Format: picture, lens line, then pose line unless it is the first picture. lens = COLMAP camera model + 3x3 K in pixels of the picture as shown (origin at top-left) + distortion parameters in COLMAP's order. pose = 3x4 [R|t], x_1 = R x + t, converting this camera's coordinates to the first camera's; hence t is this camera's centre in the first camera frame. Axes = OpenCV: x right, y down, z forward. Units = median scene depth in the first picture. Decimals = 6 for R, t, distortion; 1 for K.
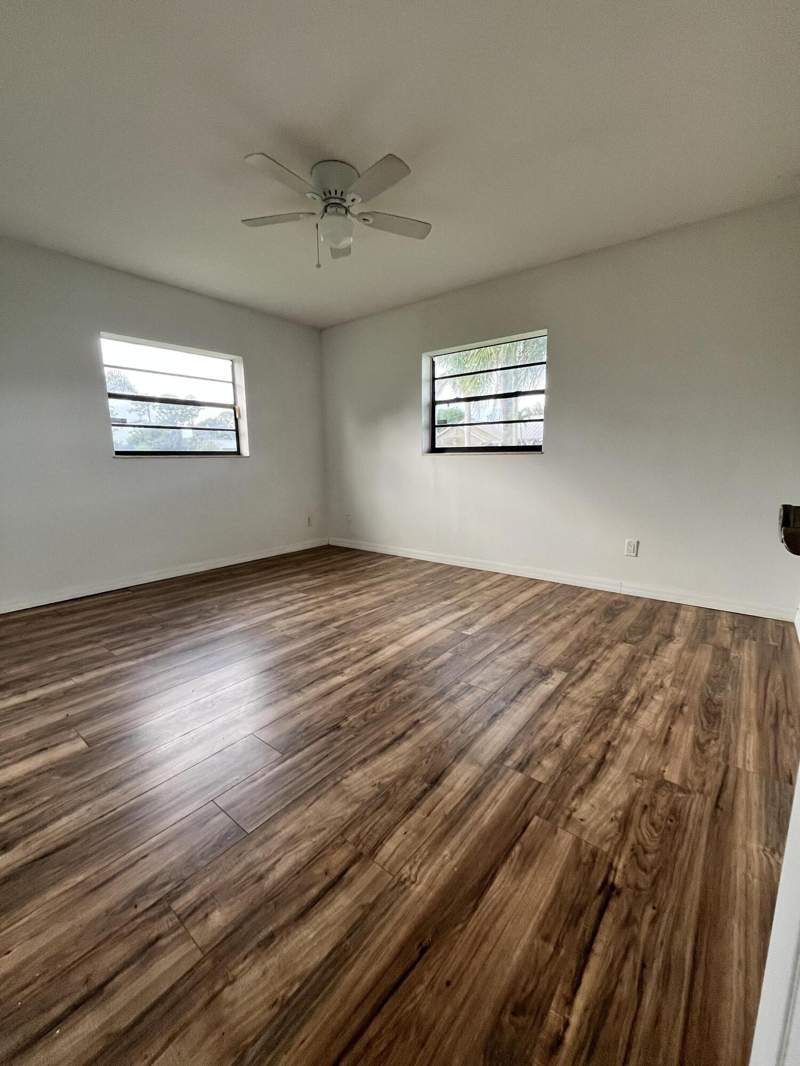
lens RADIAL K [[432.3, 0, 400.4], [0, 432.3, 530.5], [0, 0, 1]] dist [-0.001126, -0.000379]
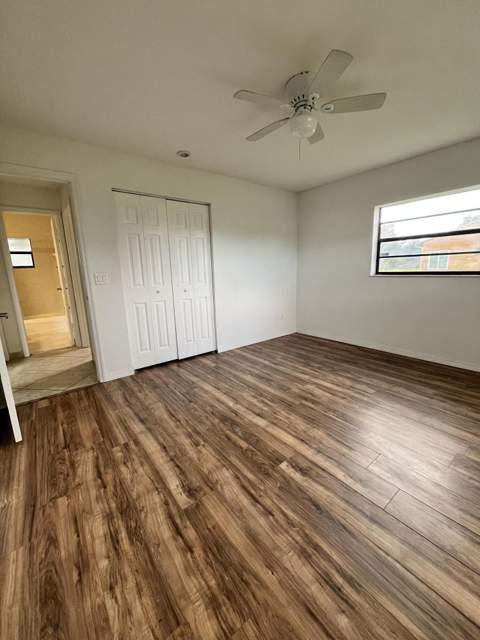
lens RADIAL K [[259.5, 0, 240.3], [0, 259.5, 318.5], [0, 0, 1]] dist [-0.001126, -0.000379]
pose [[-0.222581, 0.200297, -0.954117, 0.934215], [-0.129101, 0.963993, 0.232487, -0.319554], [0.966329, 0.174925, -0.188708, 1.251739]]
